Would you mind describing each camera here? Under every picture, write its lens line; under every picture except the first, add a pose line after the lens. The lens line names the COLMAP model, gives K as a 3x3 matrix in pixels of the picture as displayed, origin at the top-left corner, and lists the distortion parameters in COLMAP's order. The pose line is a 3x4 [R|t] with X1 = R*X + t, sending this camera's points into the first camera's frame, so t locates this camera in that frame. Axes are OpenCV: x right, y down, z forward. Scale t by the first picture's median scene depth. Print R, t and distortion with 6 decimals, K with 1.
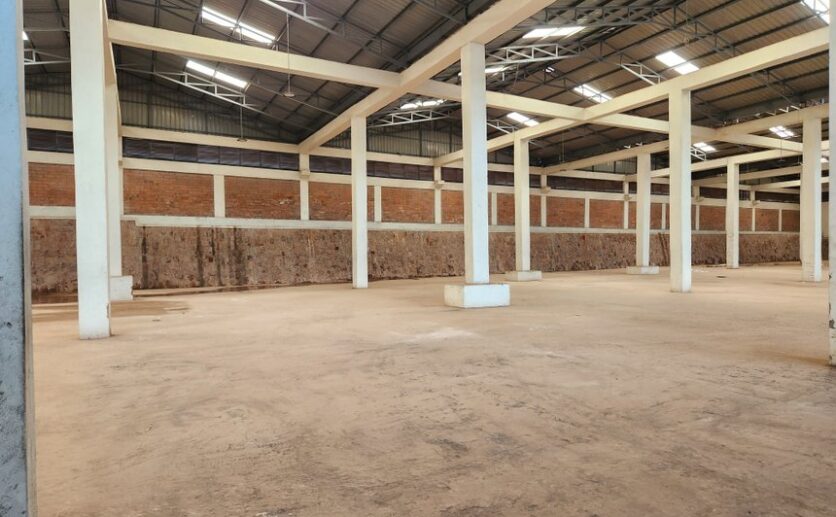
lens RADIAL K [[571.9, 0, 451.1], [0, 571.9, 257.0], [0, 0, 1]] dist [0.073838, -0.000751]
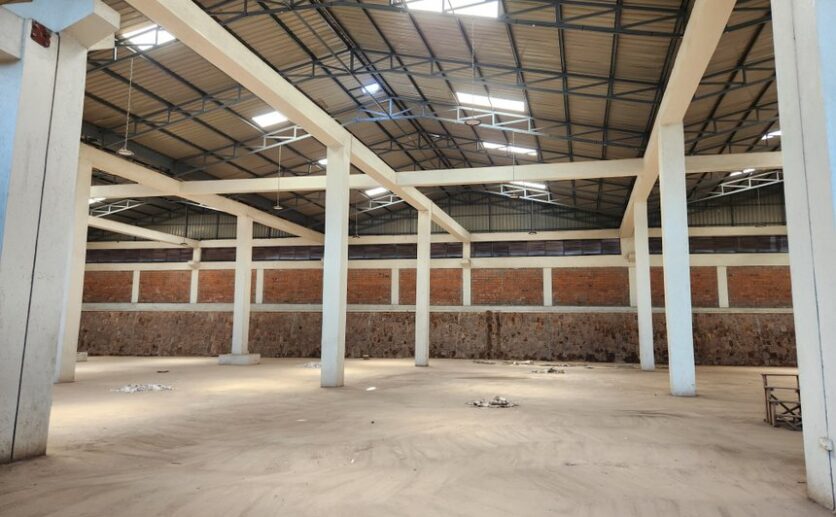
lens RADIAL K [[571.9, 0, 451.1], [0, 571.9, 257.0], [0, 0, 1]] dist [0.073838, -0.000751]
pose [[0.705566, -0.080107, -0.704101, 0.926299], [-0.031381, 0.989083, -0.143976, -0.005555], [0.707949, 0.123680, 0.695350, 0.543193]]
